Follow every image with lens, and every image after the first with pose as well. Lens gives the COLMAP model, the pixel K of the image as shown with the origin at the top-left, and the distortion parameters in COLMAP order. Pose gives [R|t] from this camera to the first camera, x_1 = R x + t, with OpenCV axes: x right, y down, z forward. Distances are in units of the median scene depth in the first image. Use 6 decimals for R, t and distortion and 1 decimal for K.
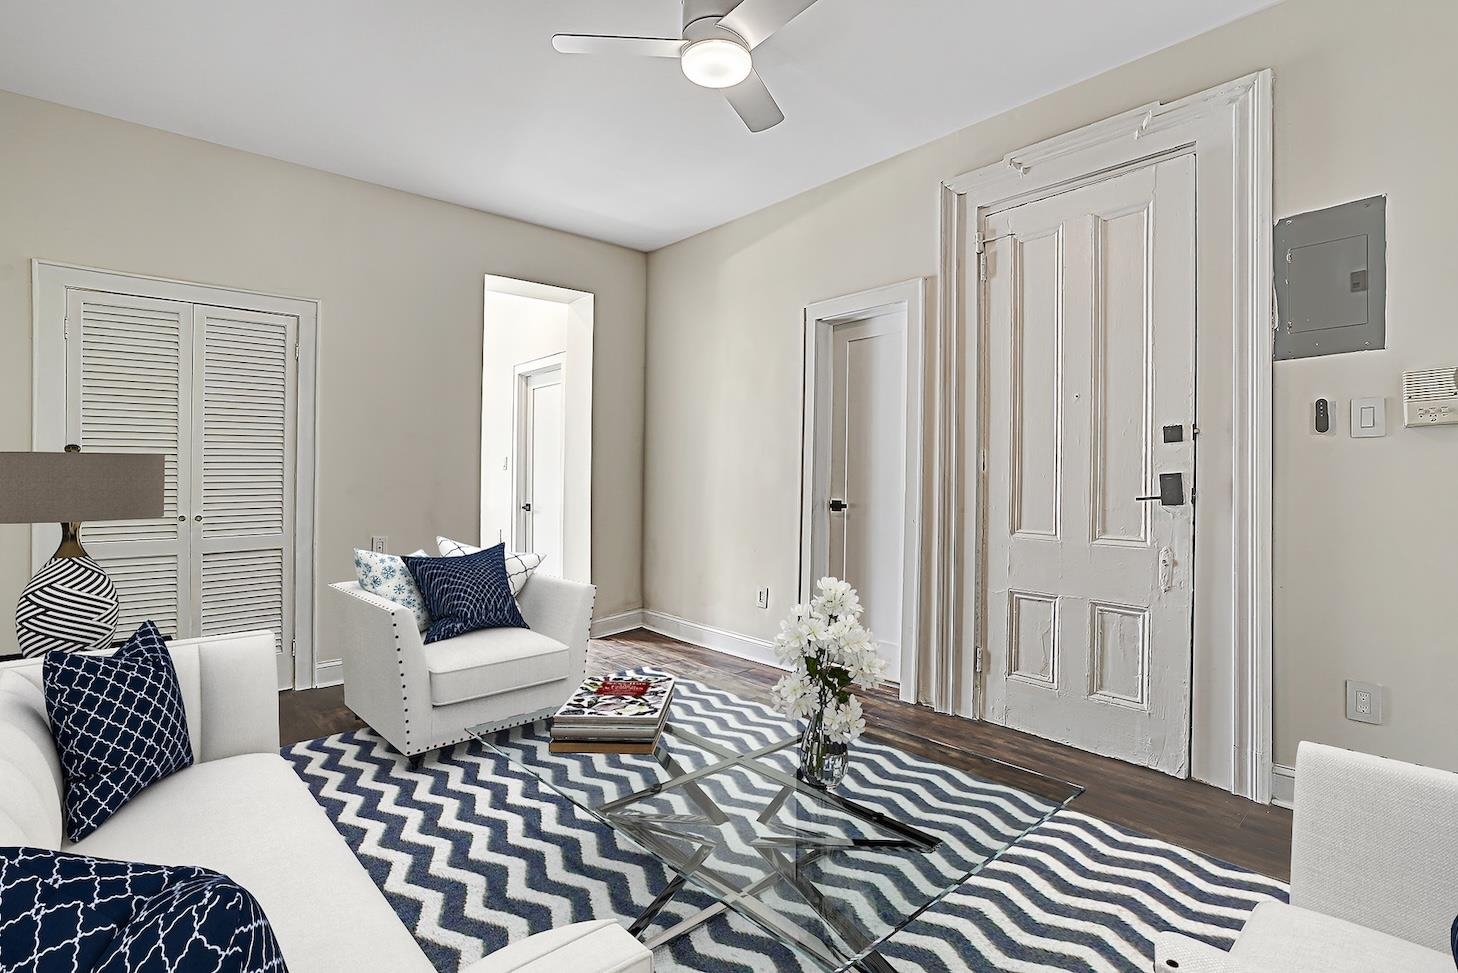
lens RADIAL K [[695.8, 0, 729.0], [0, 695.8, 486.5], [0, 0, 1]] dist [-0.053809, 0.029437]
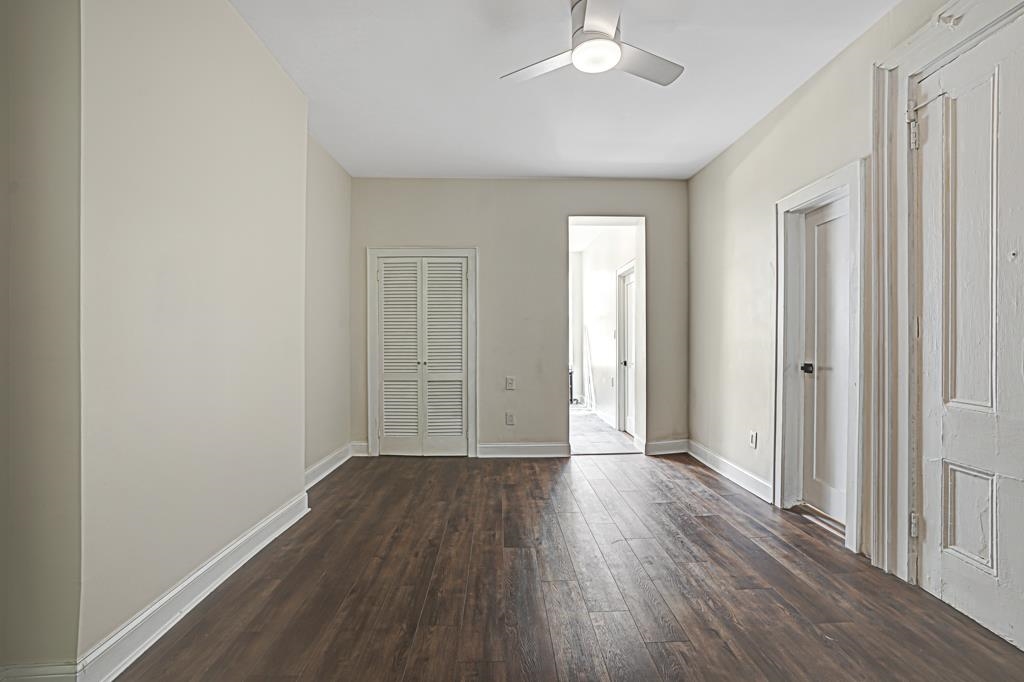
lens RADIAL K [[476.3, 0, 513.2], [0, 476.3, 348.4], [0, 0, 1]] dist [-0.052278, 0.027739]
pose [[0.764162, 0.008812, -0.644965, 0.327172], [-0.010184, 0.999947, 0.001596, -0.002021], [0.644945, 0.005348, 0.764211, 0.093832]]
